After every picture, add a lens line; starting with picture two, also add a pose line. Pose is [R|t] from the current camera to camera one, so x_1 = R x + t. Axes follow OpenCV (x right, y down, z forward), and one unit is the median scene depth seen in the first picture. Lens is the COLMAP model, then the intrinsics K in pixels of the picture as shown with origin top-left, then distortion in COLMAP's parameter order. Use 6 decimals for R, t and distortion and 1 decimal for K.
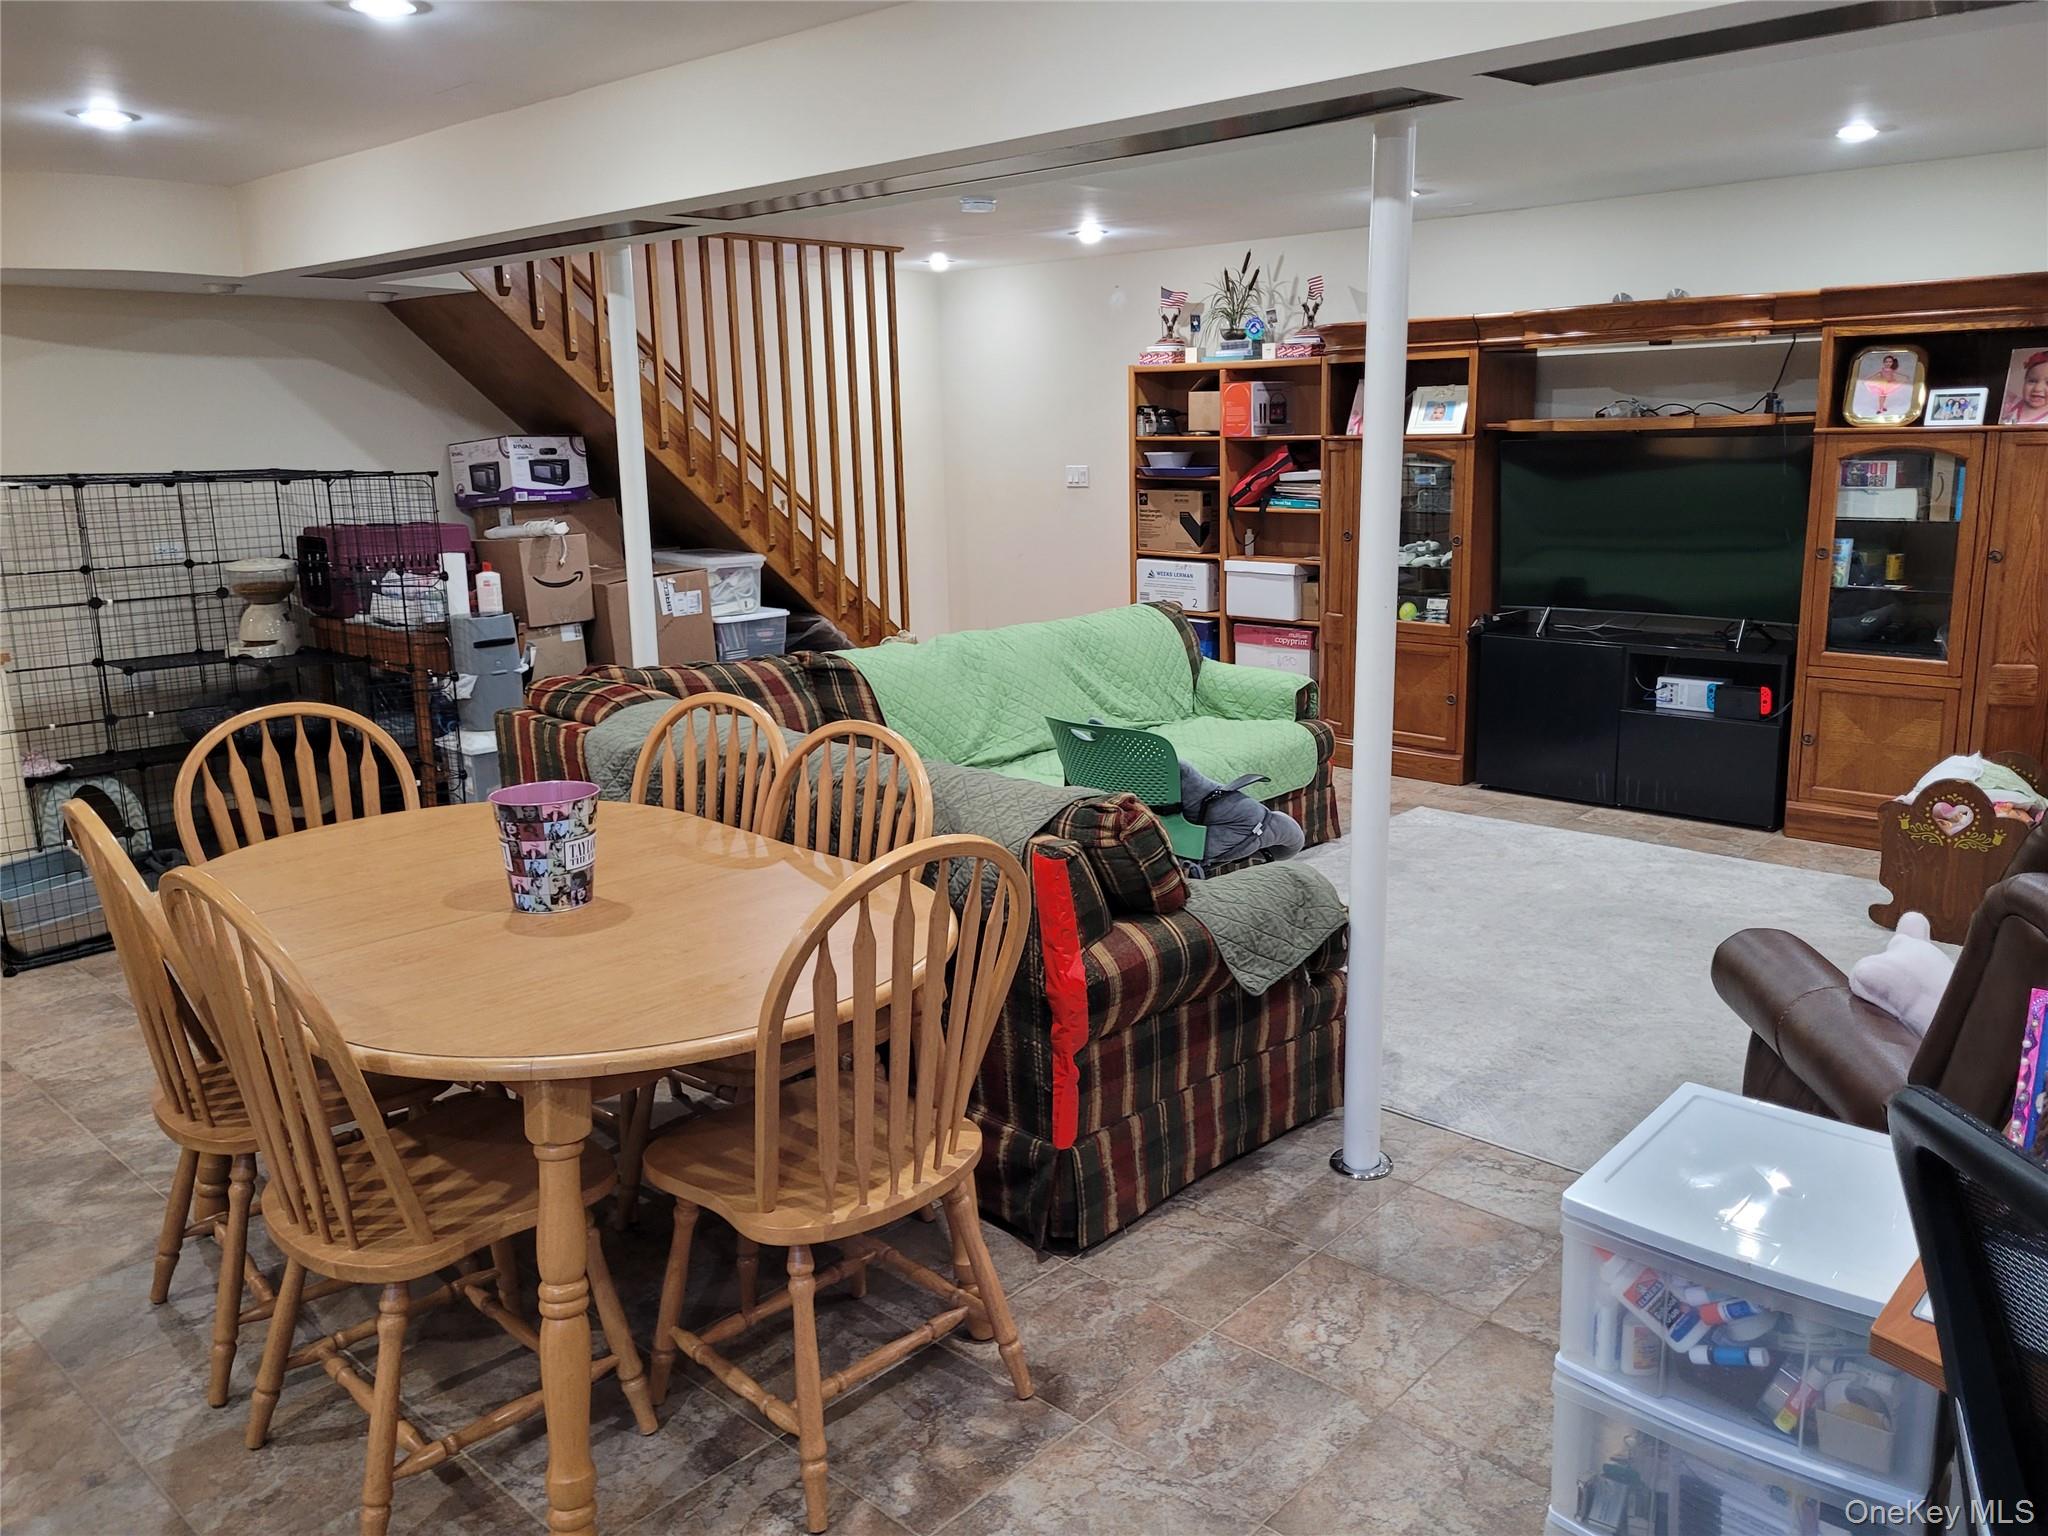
lens RADIAL K [[1545.4, 0, 1053.7], [0, 1545.4, 738.1], [0, 0, 1]] dist [0.045467, -0.037954]
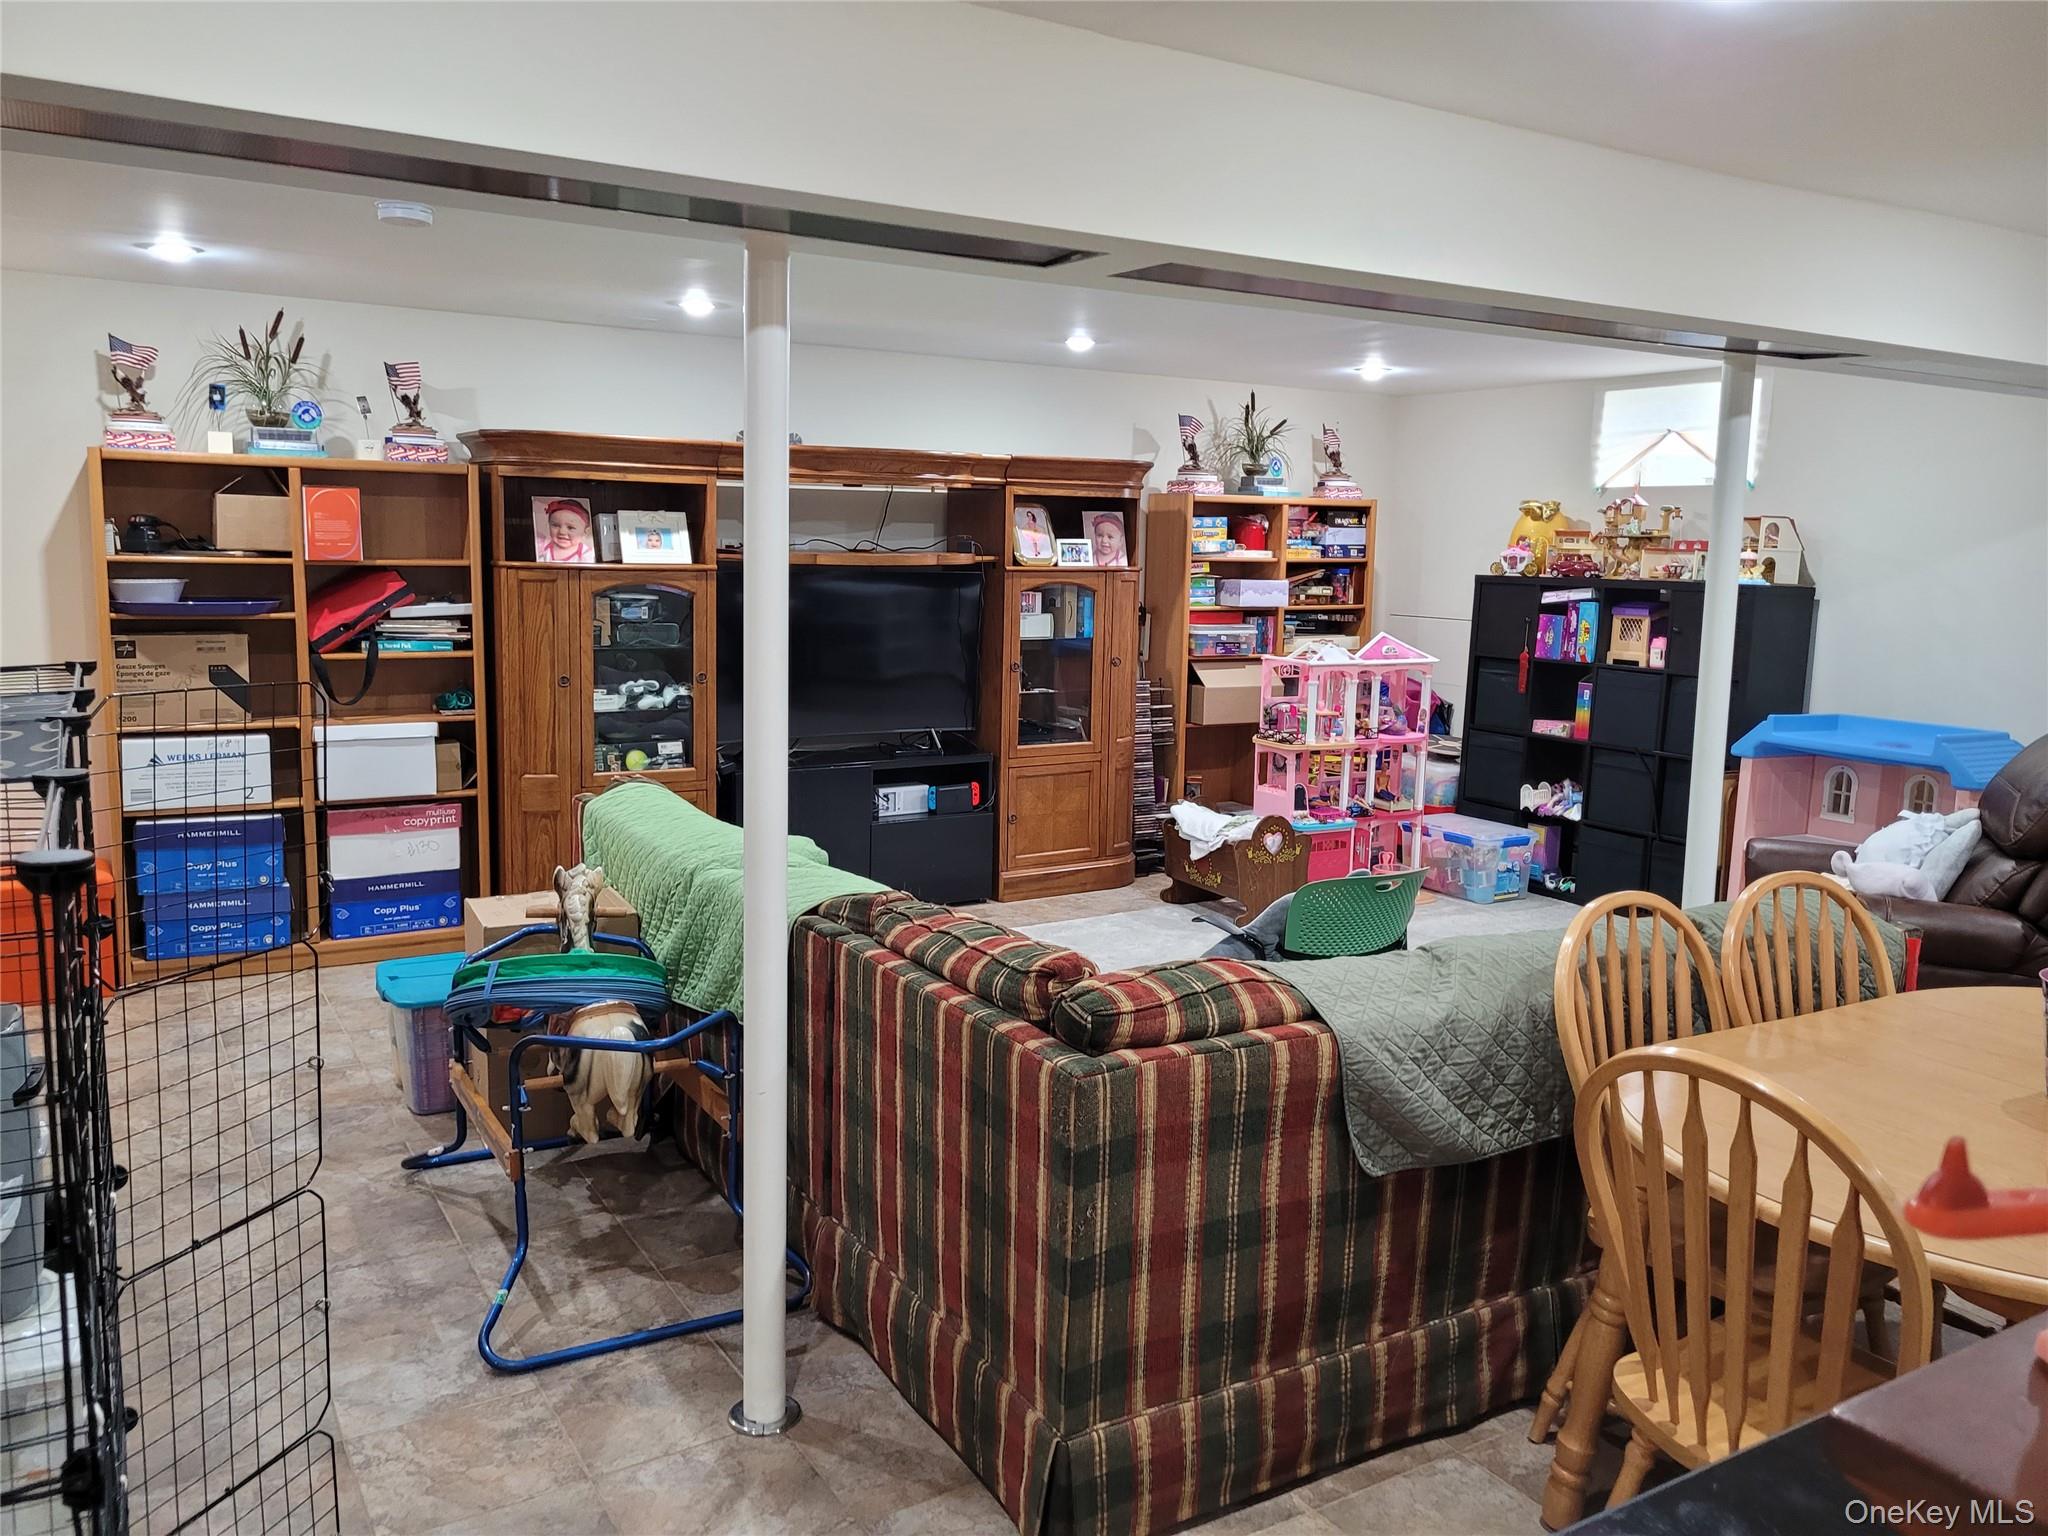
lens RADIAL K [[1545.4, 0, 1014.7], [0, 1545.4, 747.4], [0, 0, 1]] dist [0.045467, -0.037954]
pose [[0.282114, -0.104937, 0.953625, -0.653026], [0.167336, 0.984145, 0.058792, -0.123271], [-0.944675, 0.142990, 0.295201, 0.625987]]
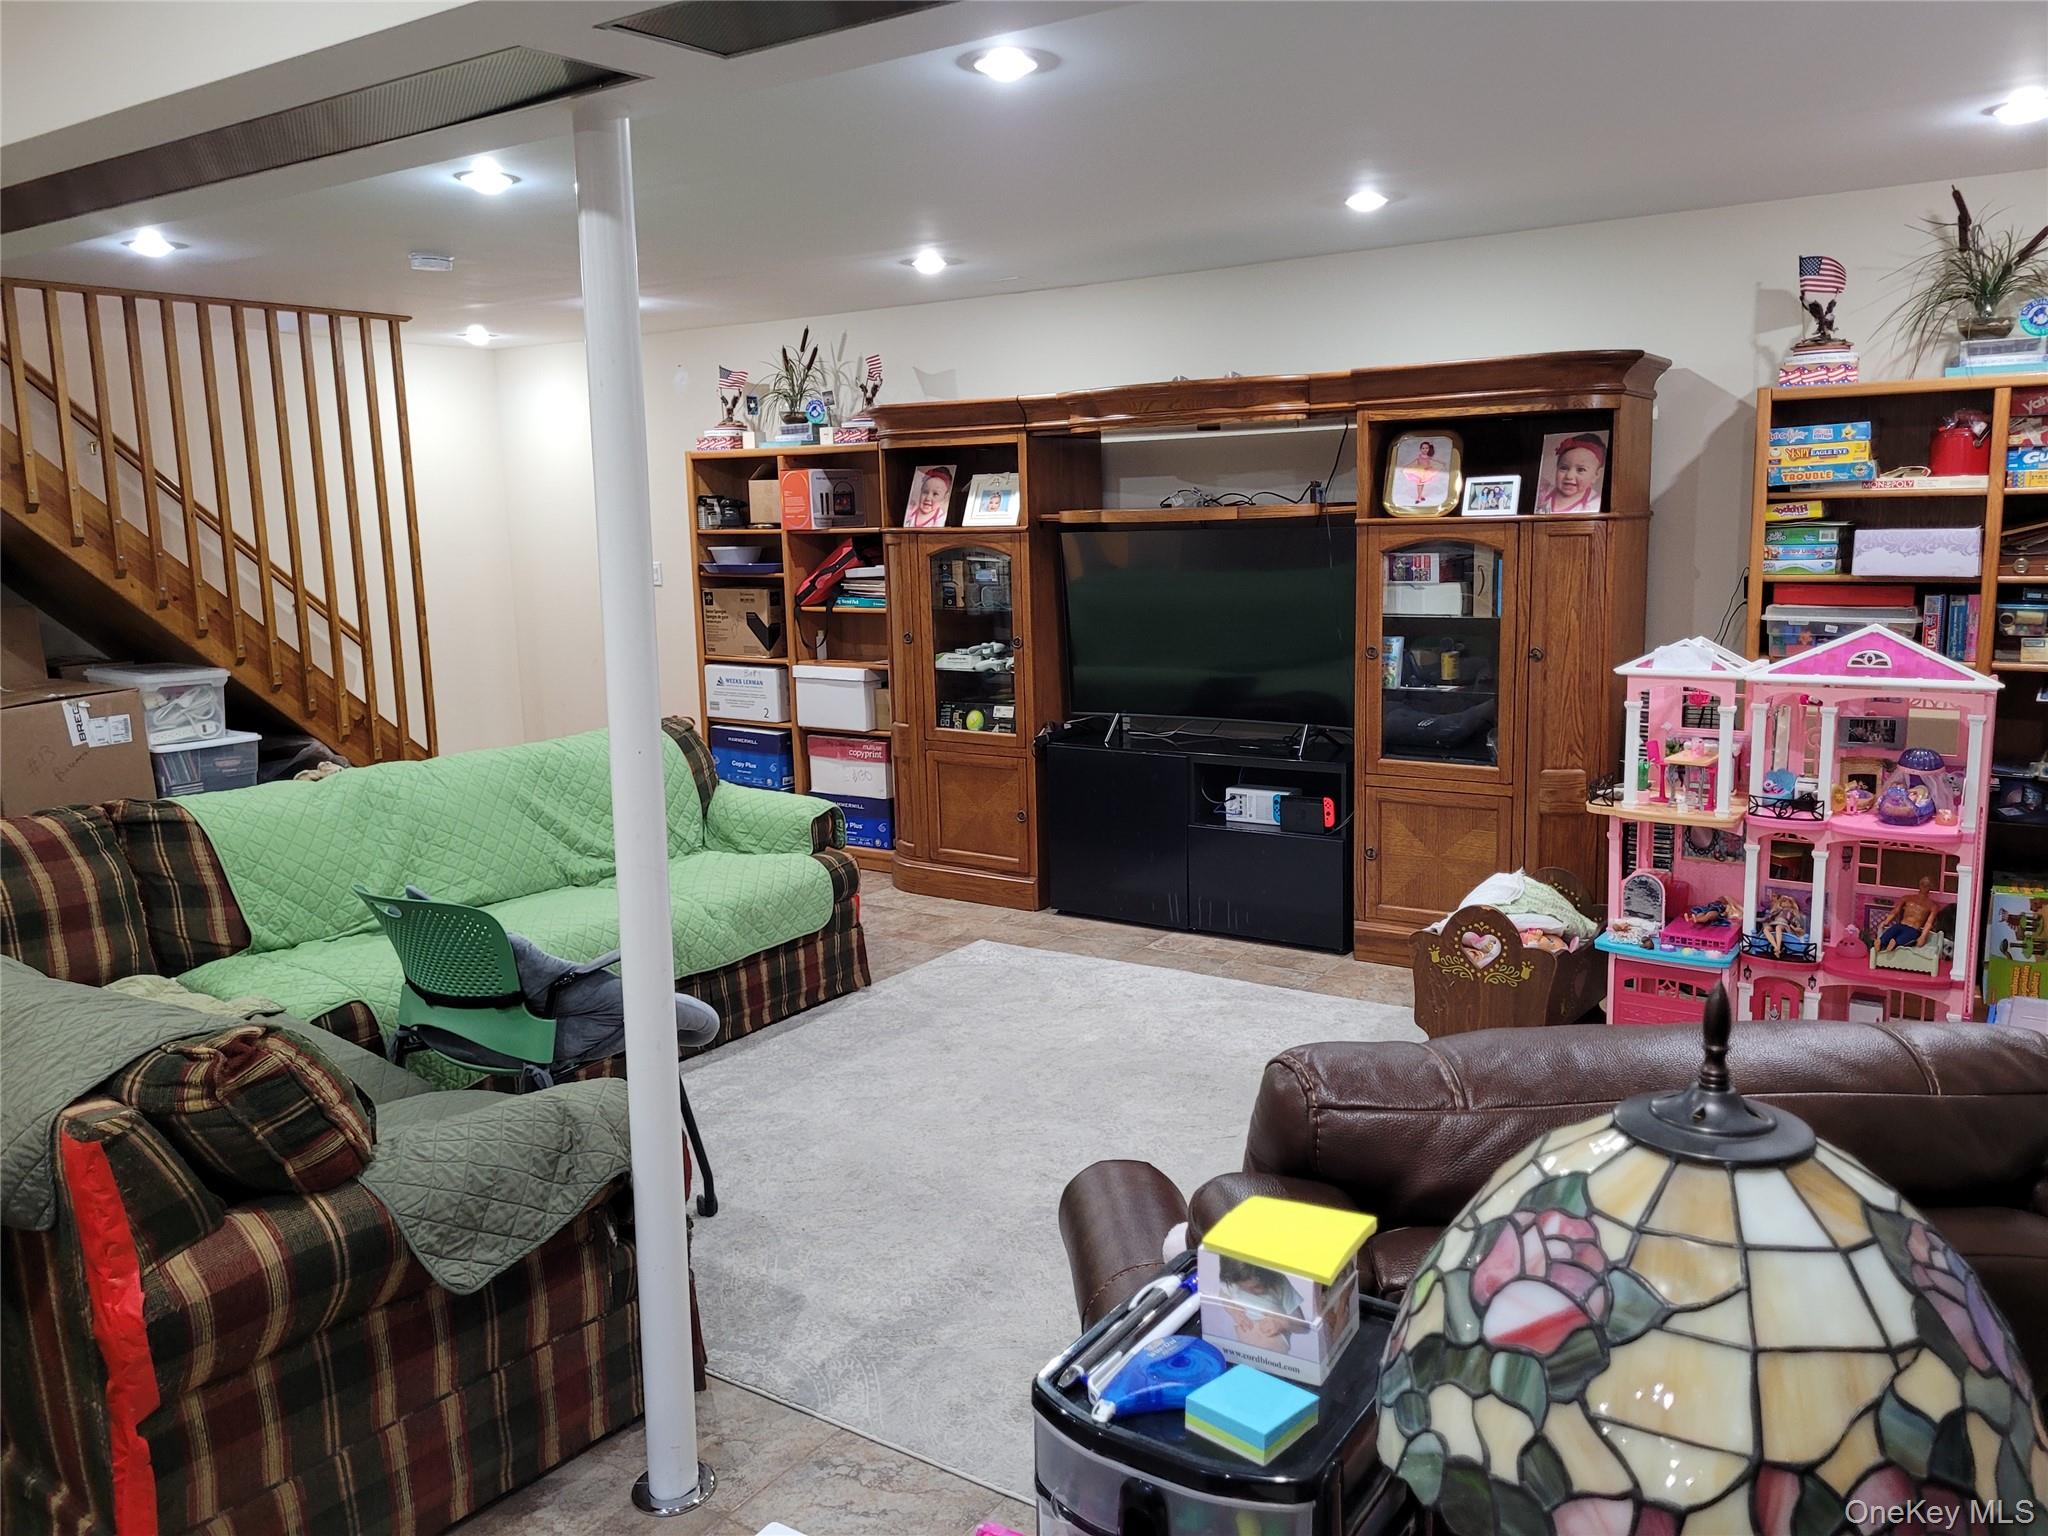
lens RADIAL K [[1545.4, 0, 1042.3], [0, 1545.4, 753.0], [0, 0, 1]] dist [0.045467, -0.037954]
pose [[0.988297, -0.027124, 0.150108, 0.154713], [0.034530, 0.998300, -0.046954, -0.022092], [-0.148579, 0.051588, 0.987554, 0.120934]]
